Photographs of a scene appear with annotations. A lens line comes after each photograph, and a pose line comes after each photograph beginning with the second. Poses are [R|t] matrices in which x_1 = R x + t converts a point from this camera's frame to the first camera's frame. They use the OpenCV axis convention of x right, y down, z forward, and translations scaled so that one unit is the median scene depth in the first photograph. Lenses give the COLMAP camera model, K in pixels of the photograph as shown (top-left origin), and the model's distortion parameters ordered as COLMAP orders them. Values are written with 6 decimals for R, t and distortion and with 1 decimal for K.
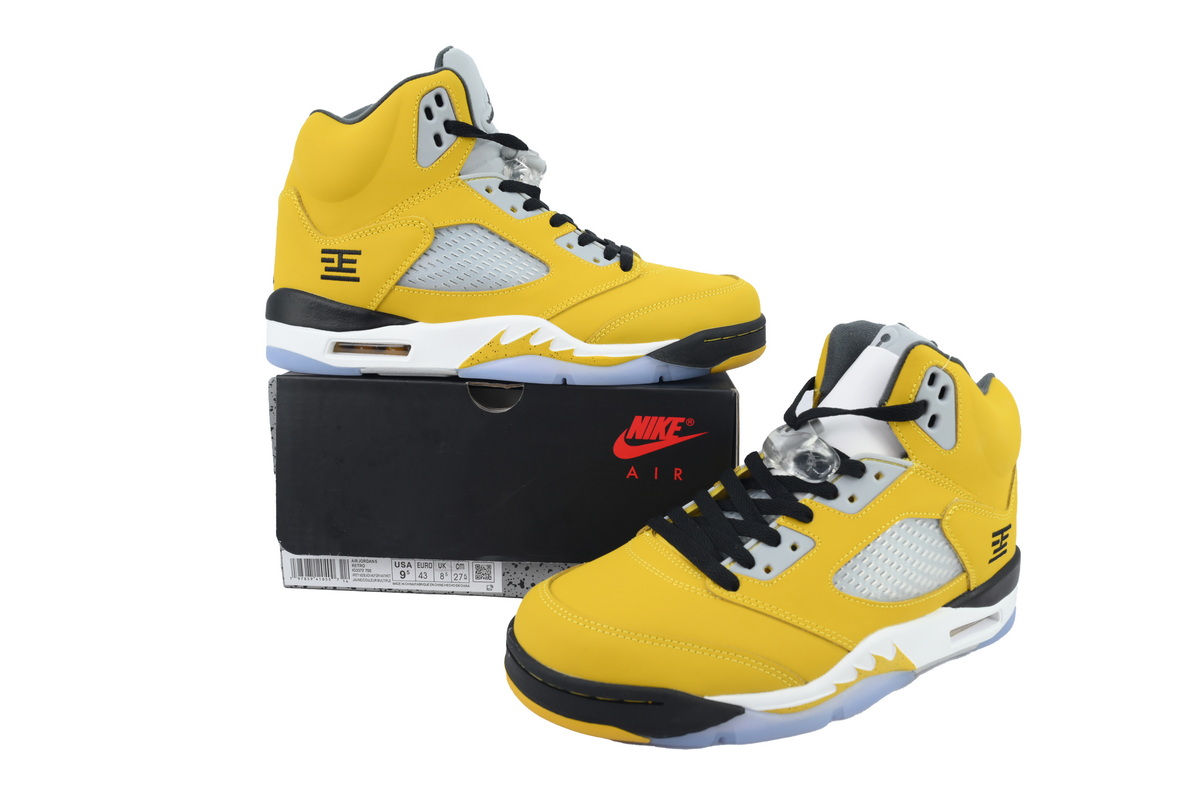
lens RADIAL K [[825.1, 0, 600.0], [0, 825.1, 400.0], [0, 0, 1]] dist [0.034808, -0.000296]
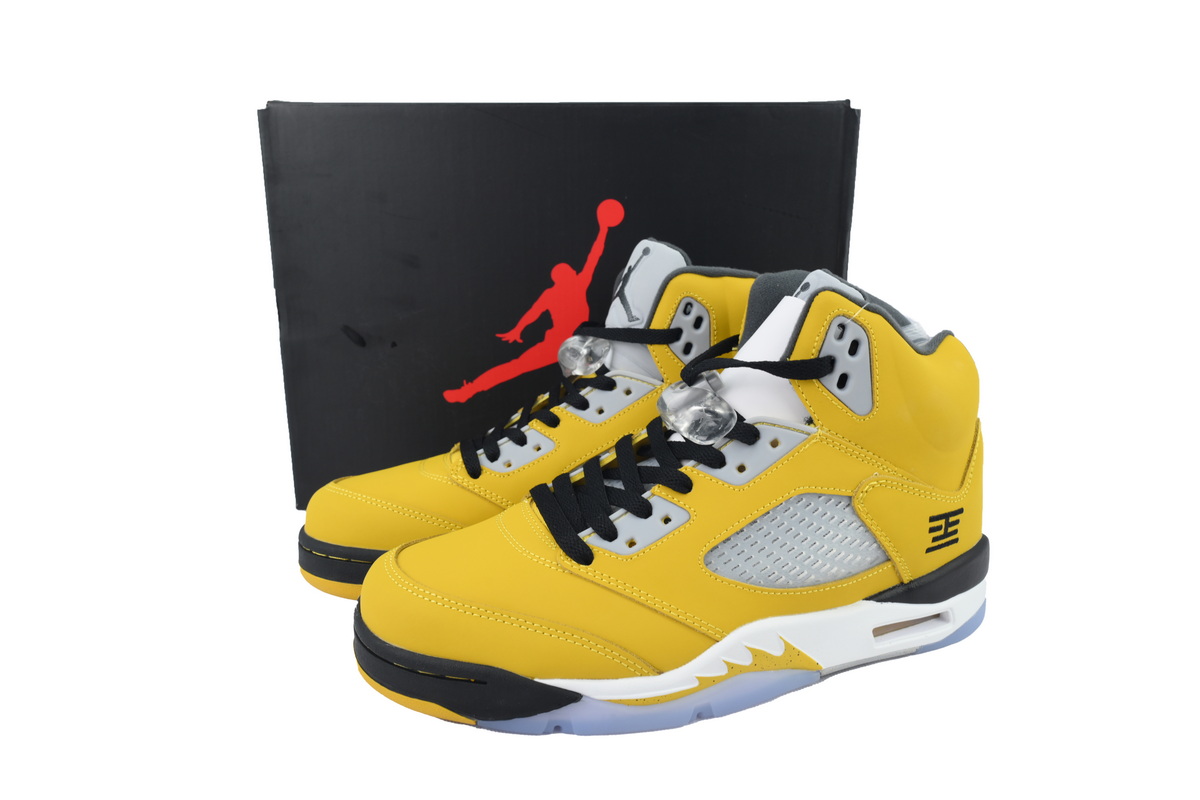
lens RADIAL K [[825.1, 0, 600.0], [0, 825.1, 400.0], [0, 0, 1]] dist [0.034808, -0.000296]
pose [[0.983438, 0.020053, -0.180132, 0.314097], [-0.017798, 0.999742, 0.014125, 0.037954], [0.180369, -0.010685, 0.983541, 0.120392]]
